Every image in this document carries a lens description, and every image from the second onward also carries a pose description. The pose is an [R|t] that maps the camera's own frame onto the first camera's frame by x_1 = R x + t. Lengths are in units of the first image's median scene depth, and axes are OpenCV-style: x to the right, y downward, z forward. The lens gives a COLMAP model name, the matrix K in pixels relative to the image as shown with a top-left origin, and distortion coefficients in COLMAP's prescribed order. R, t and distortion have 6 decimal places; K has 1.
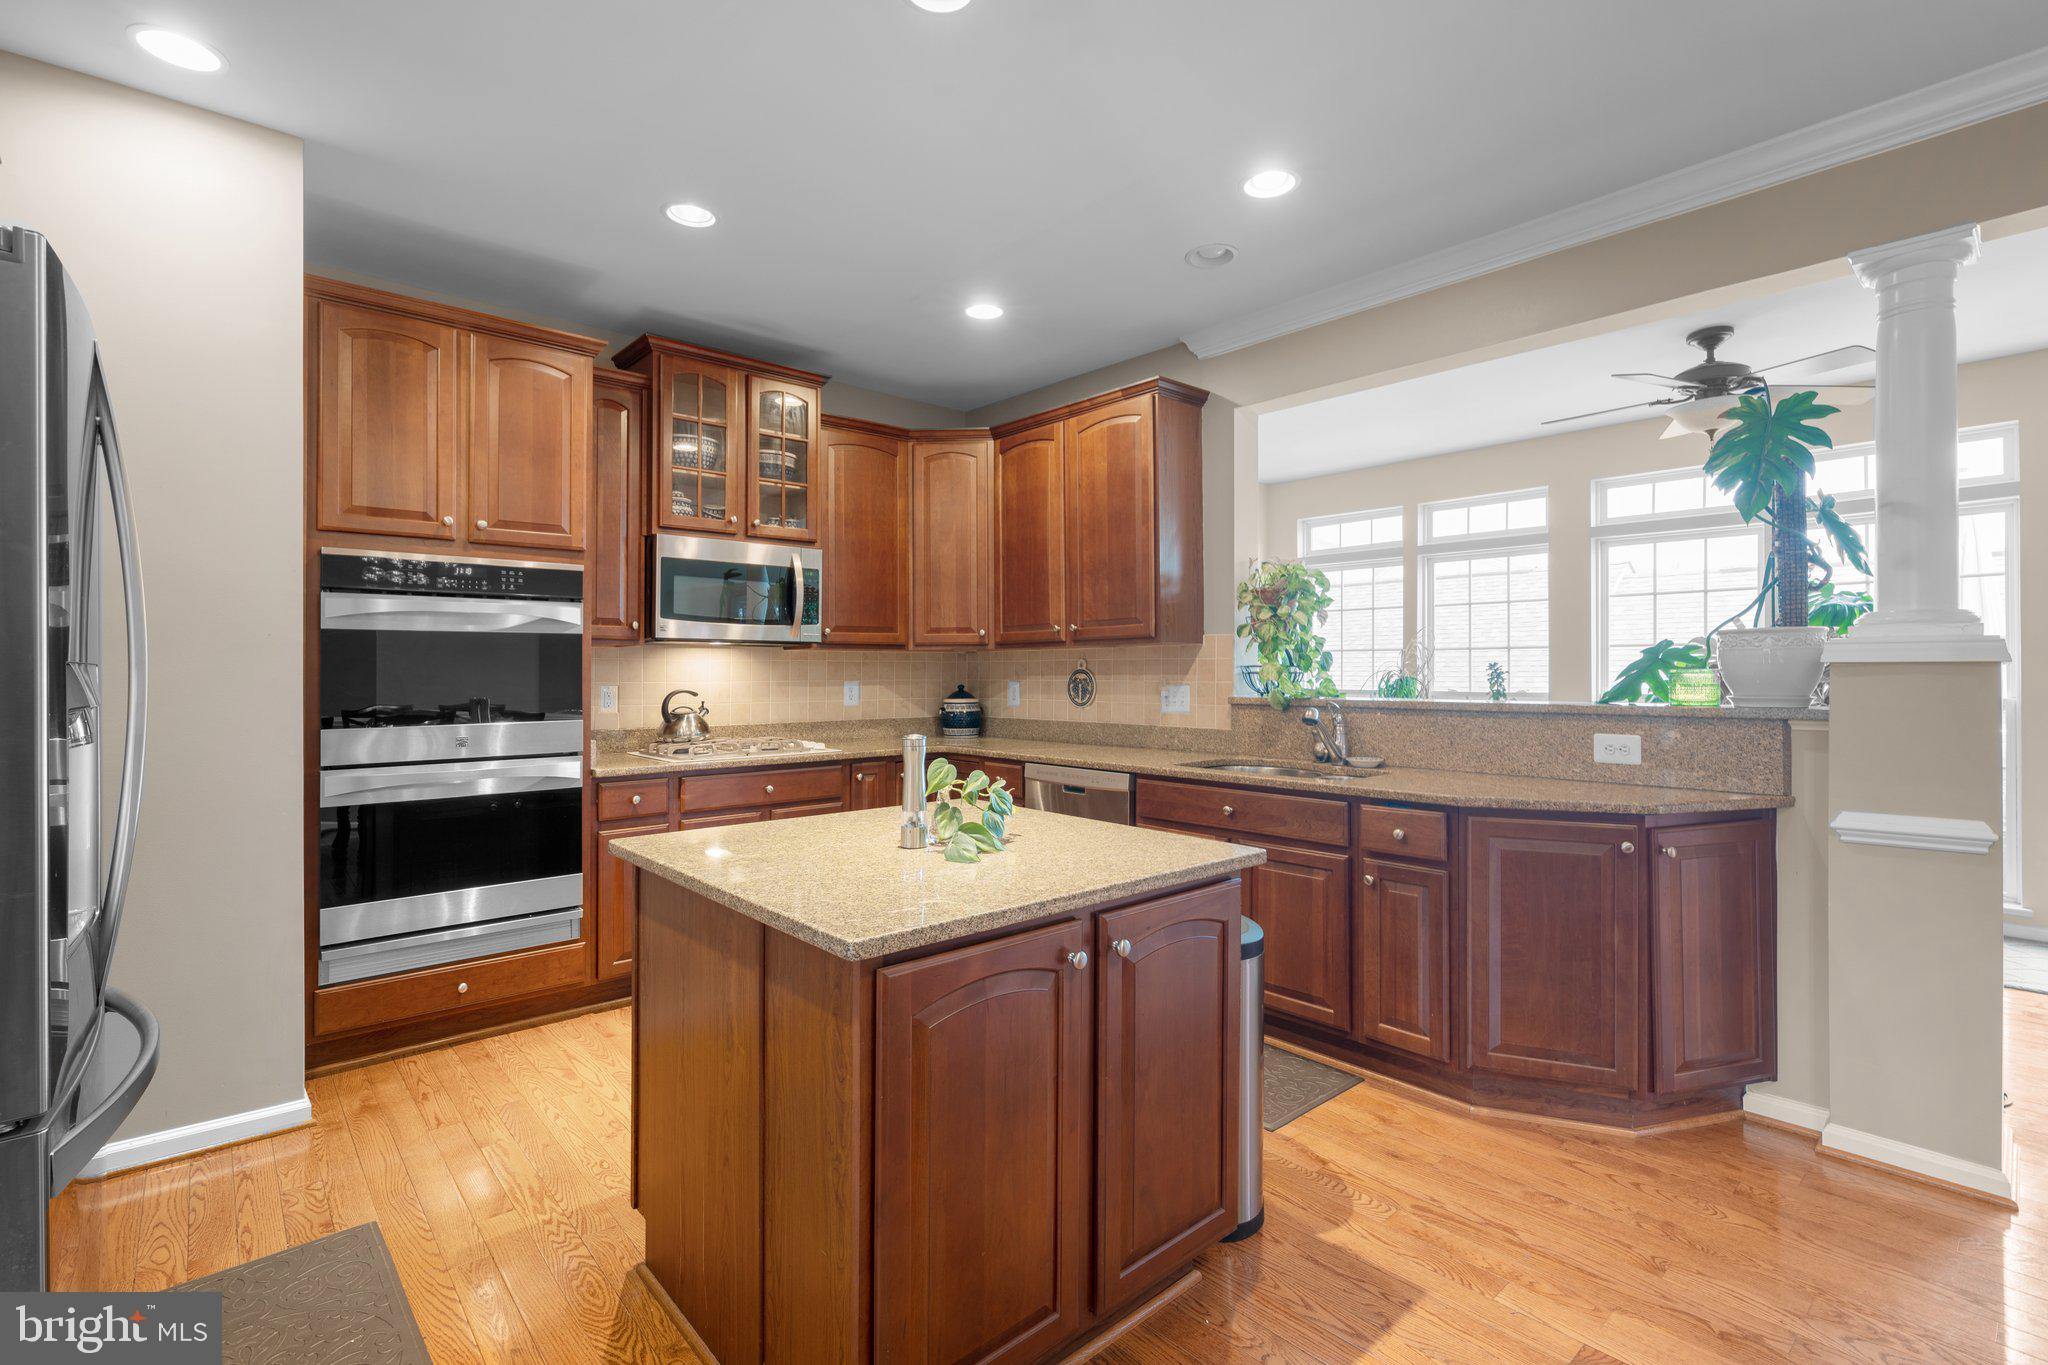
lens RADIAL K [[947.6, 0, 1025.5], [0, 947.6, 657.1], [0, 0, 1]] dist [-0.002121, 0.001573]
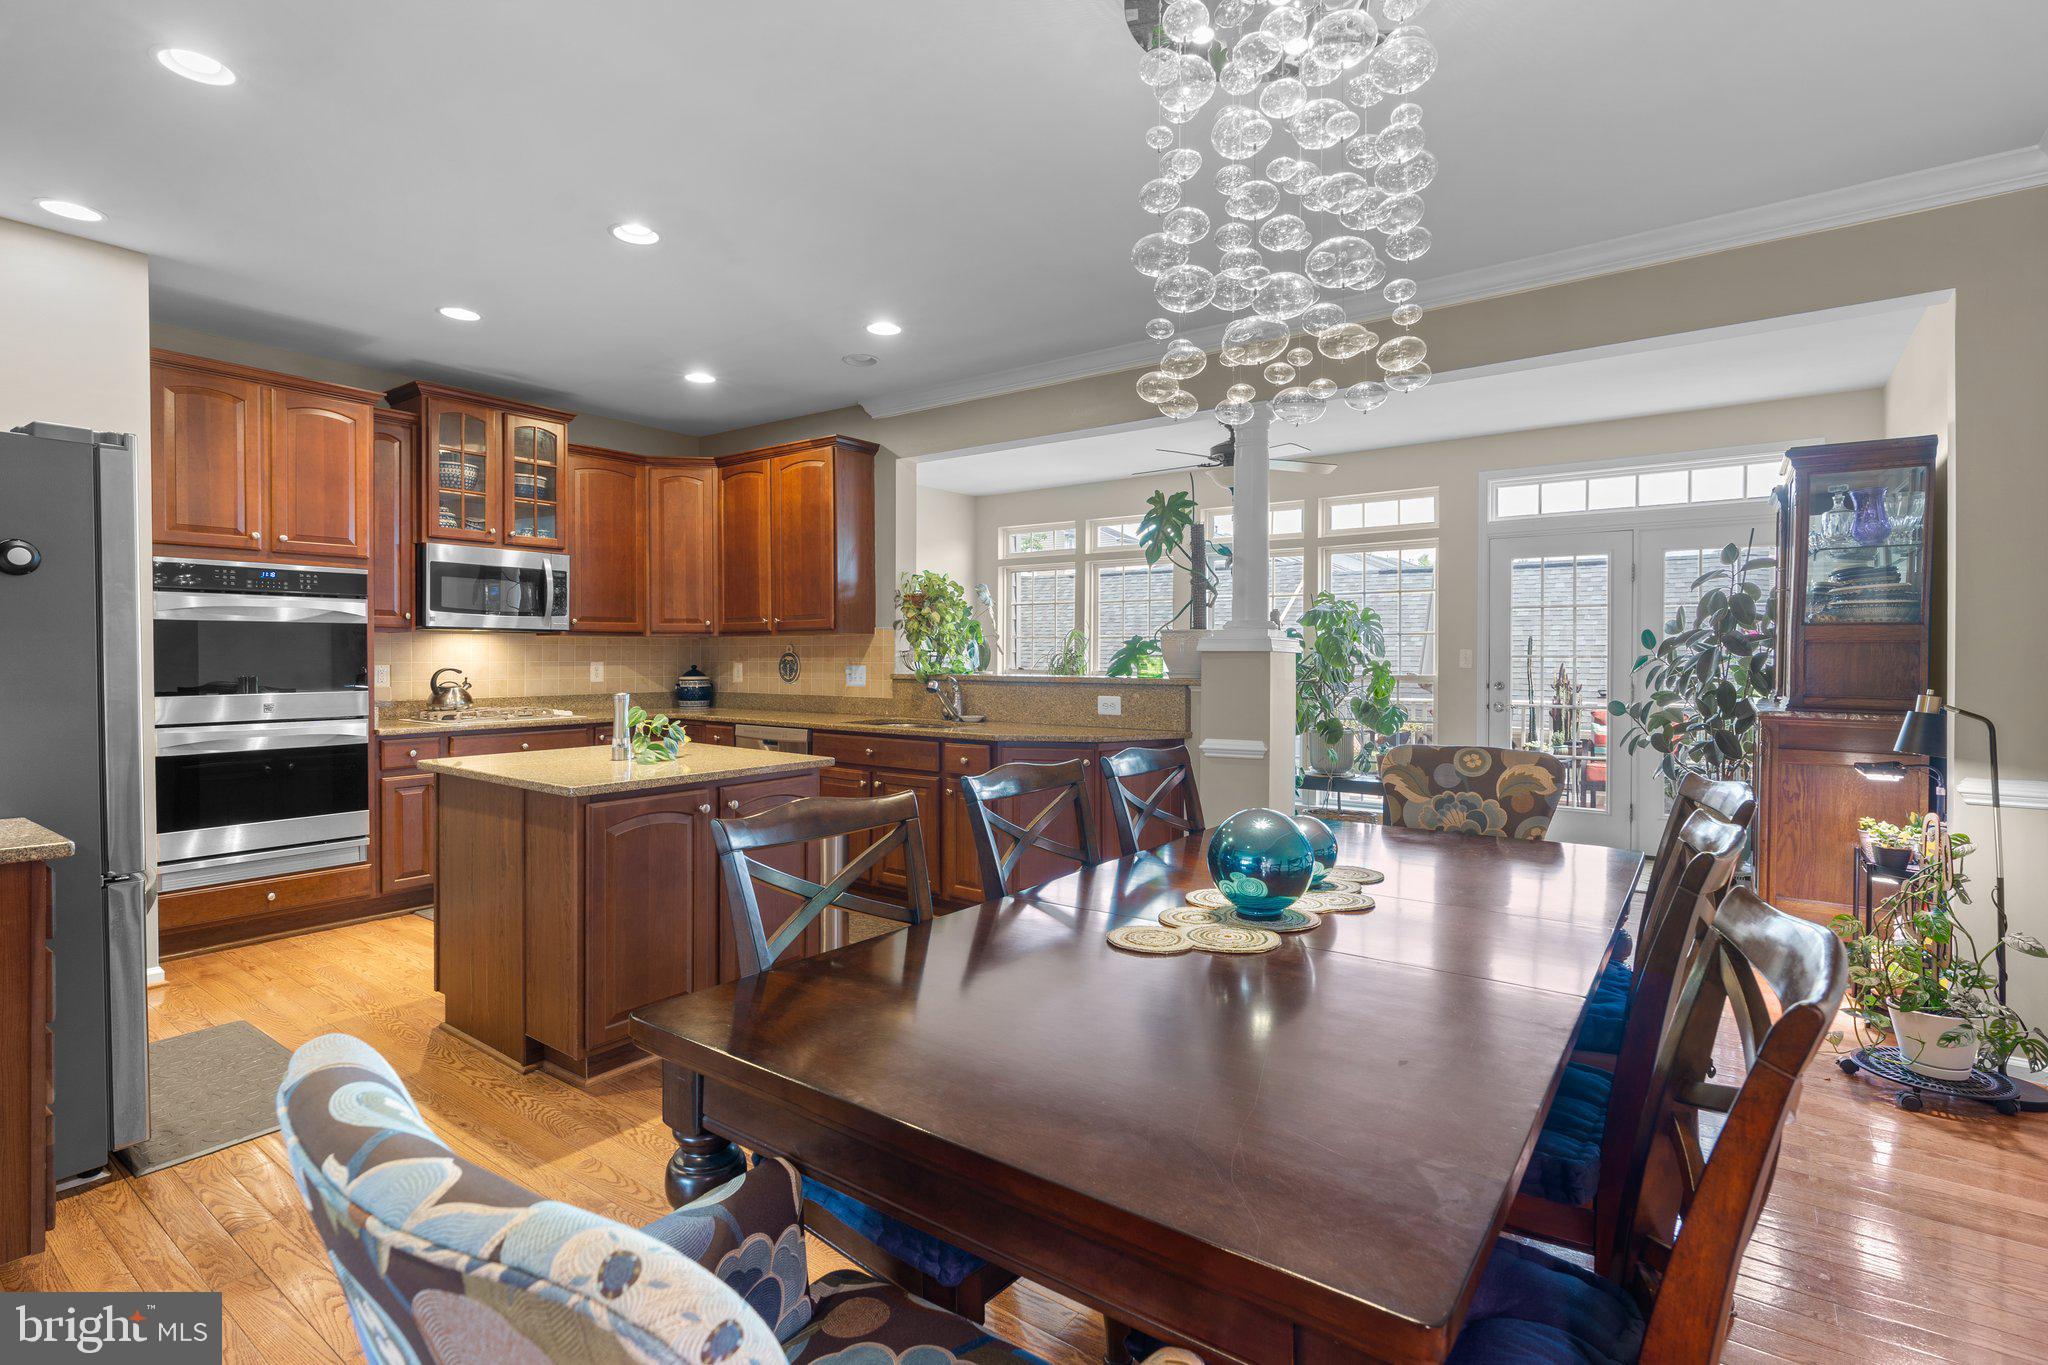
lens RADIAL K [[985.9, 0, 1010.6], [0, 985.9, 665.2], [0, 0, 1]] dist [-0.002277, 0.000685]
pose [[0.980544, 0.001940, 0.196291, 0.109175], [-0.007089, 0.999649, 0.025533, -0.007485], [-0.196173, -0.026428, 0.980213, -0.421350]]
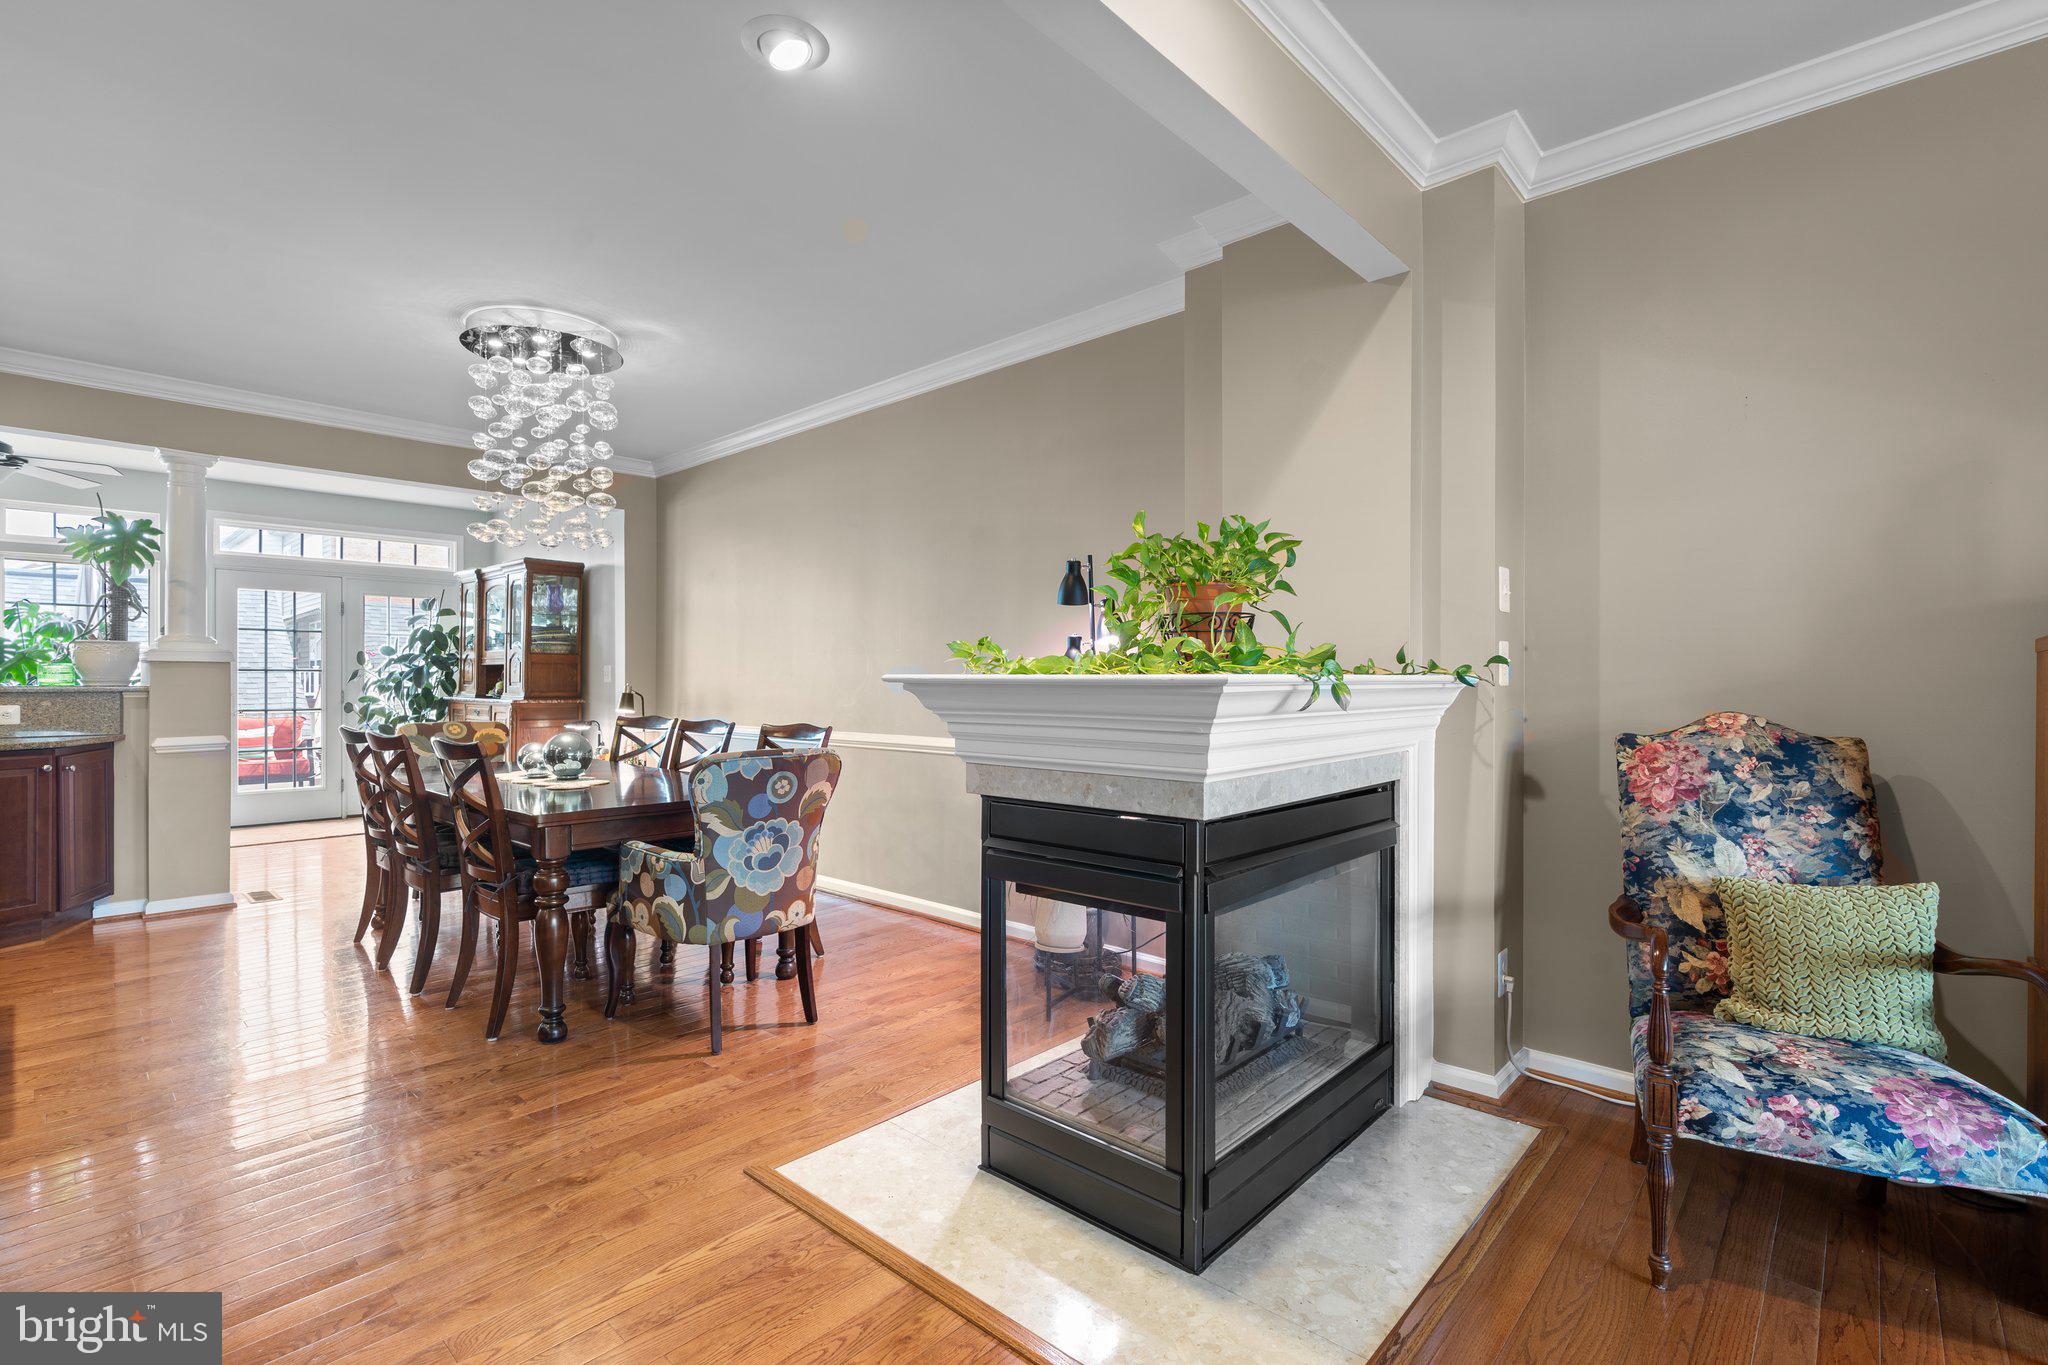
lens RADIAL K [[940.6, 0, 1028.0], [0, 940.6, 692.2], [0, 0, 1]] dist [0.001232, 0.001384]
pose [[-0.096289, -0.011197, 0.995290, -0.775428], [-0.015311, 0.999835, 0.009767, 0.014804], [-0.995236, -0.014299, -0.096444, -0.369979]]
